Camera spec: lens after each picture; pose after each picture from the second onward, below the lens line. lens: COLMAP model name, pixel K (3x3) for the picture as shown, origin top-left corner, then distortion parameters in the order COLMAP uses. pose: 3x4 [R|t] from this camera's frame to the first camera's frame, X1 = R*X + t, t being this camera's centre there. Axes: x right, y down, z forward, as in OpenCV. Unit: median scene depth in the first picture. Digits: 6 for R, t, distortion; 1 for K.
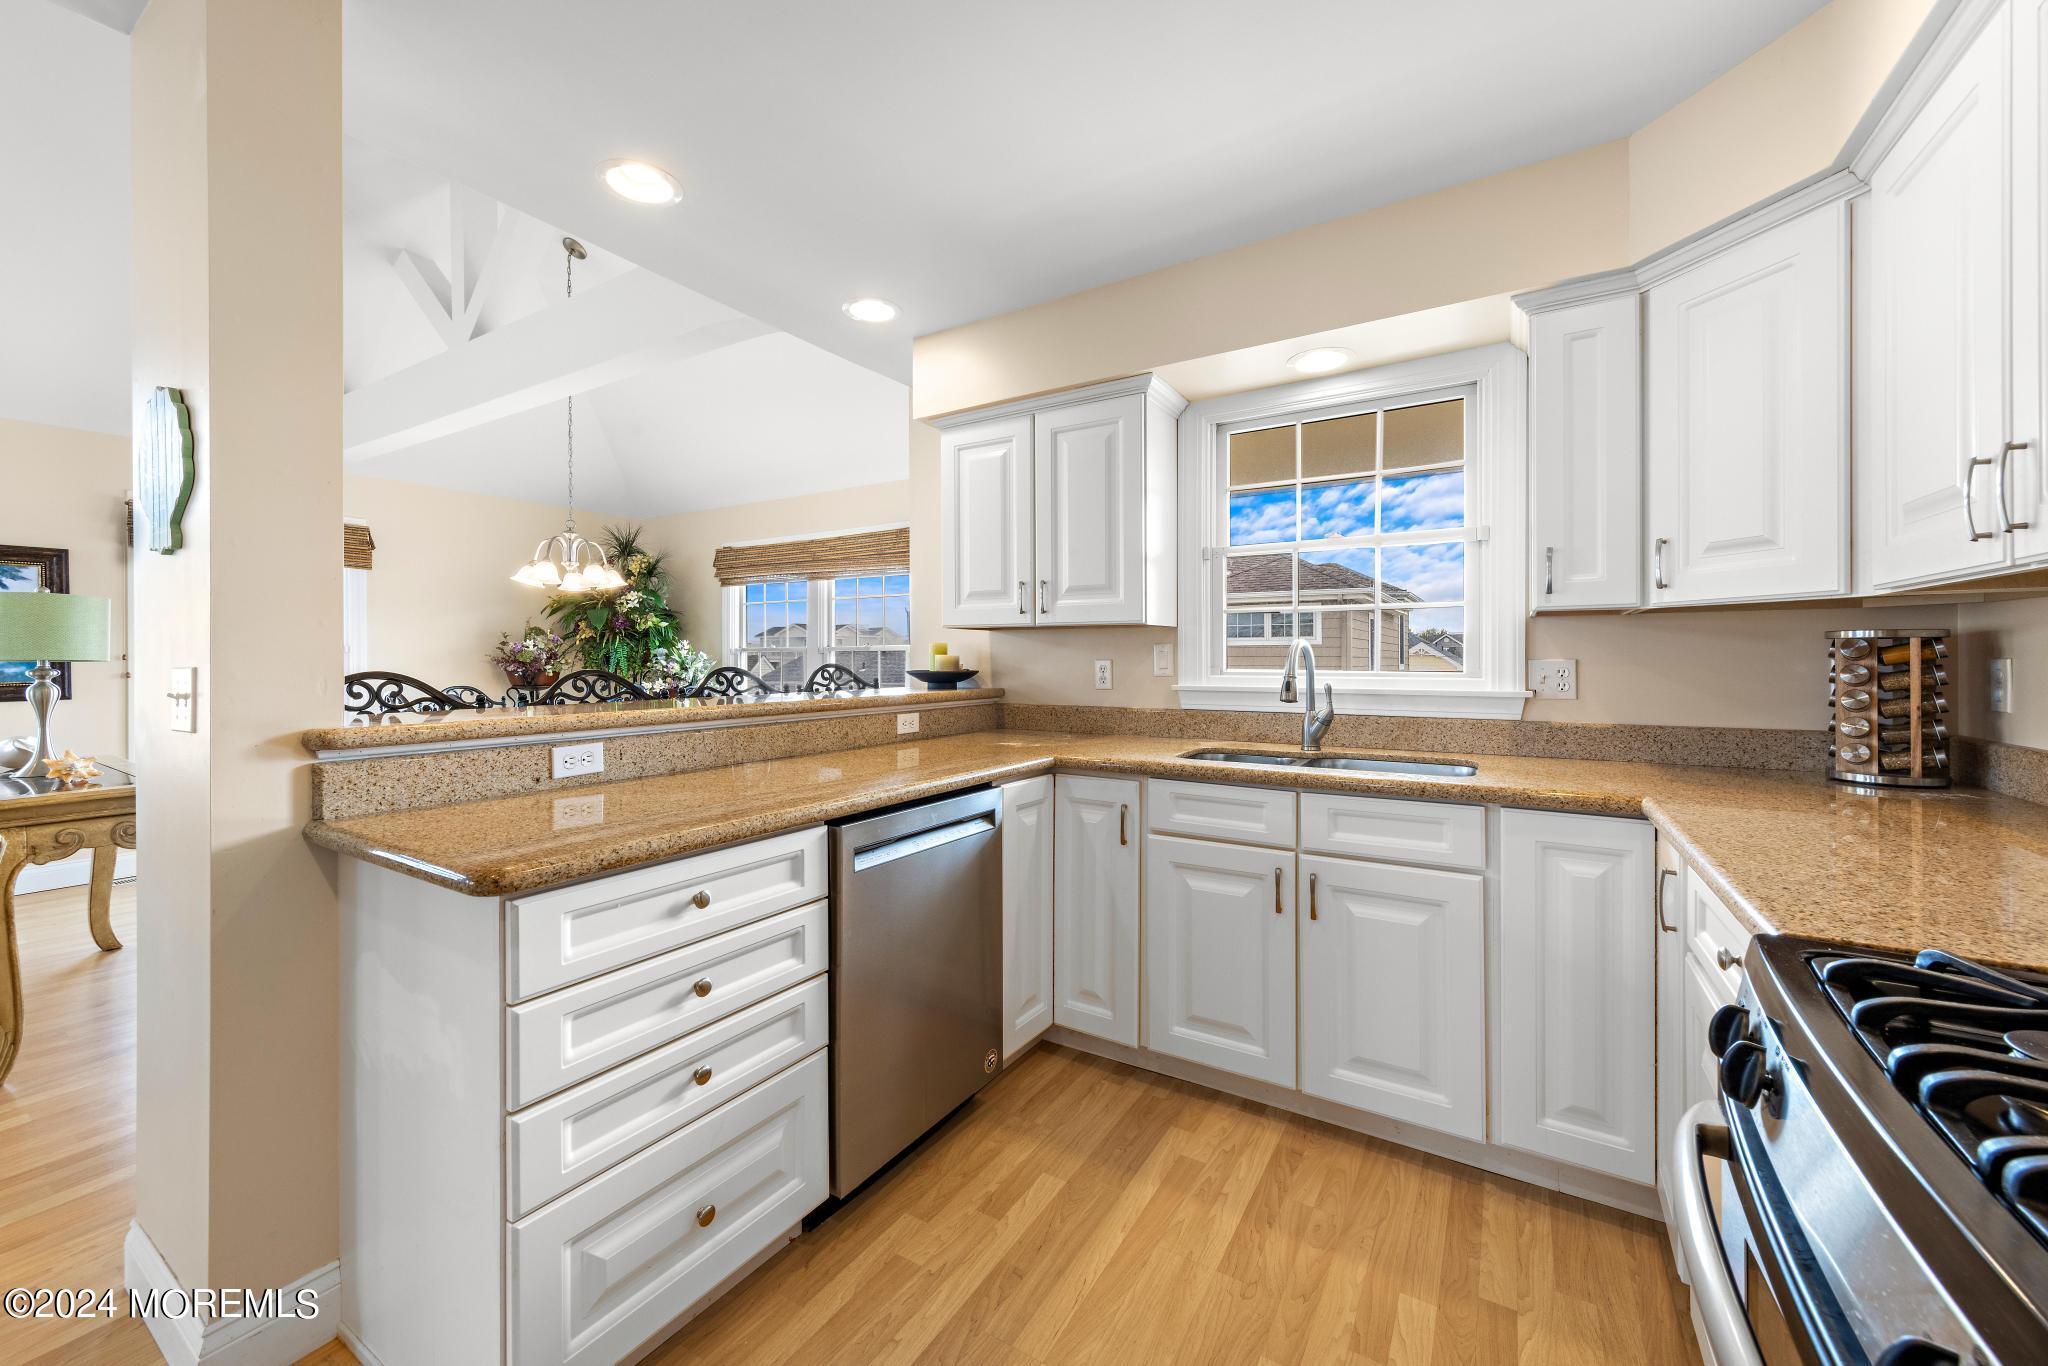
lens RADIAL K [[818.7, 0, 1028.0], [0, 818.7, 664.1], [0, 0, 1]] dist [0.001939, 0.000186]
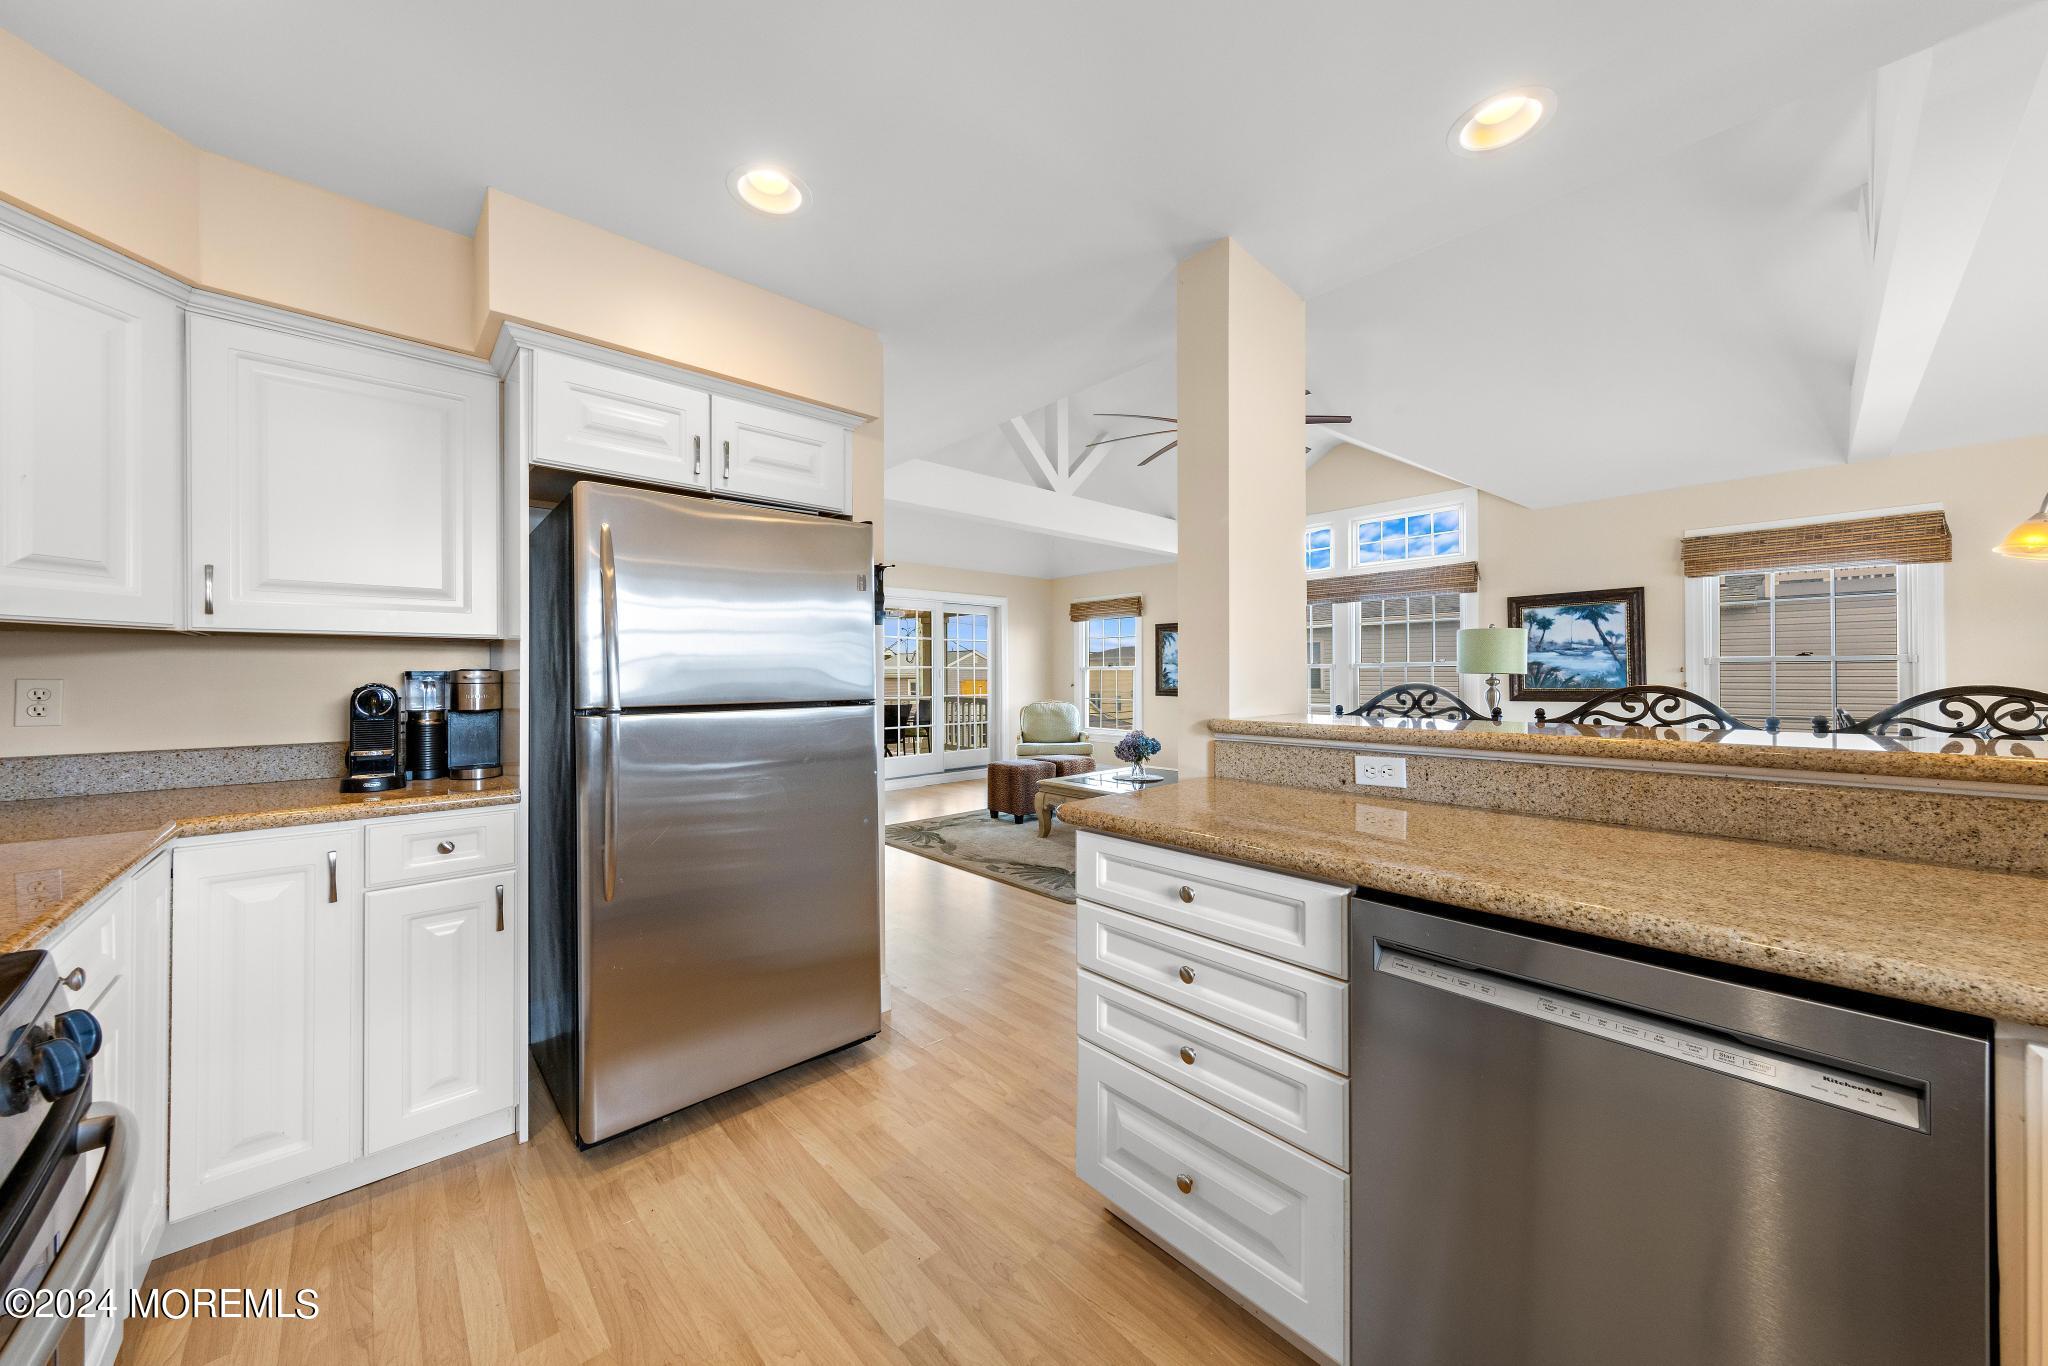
lens RADIAL K [[758.8, 0, 1030.1], [0, 758.8, 676.0], [0, 0, 1]] dist [-0.002599, -0.000098]
pose [[-0.308198, 0.004693, -0.951311, 0.484932], [-0.002047, 0.999982, 0.005597, -0.007283], [0.951320, 0.003672, -0.308182, 0.857159]]
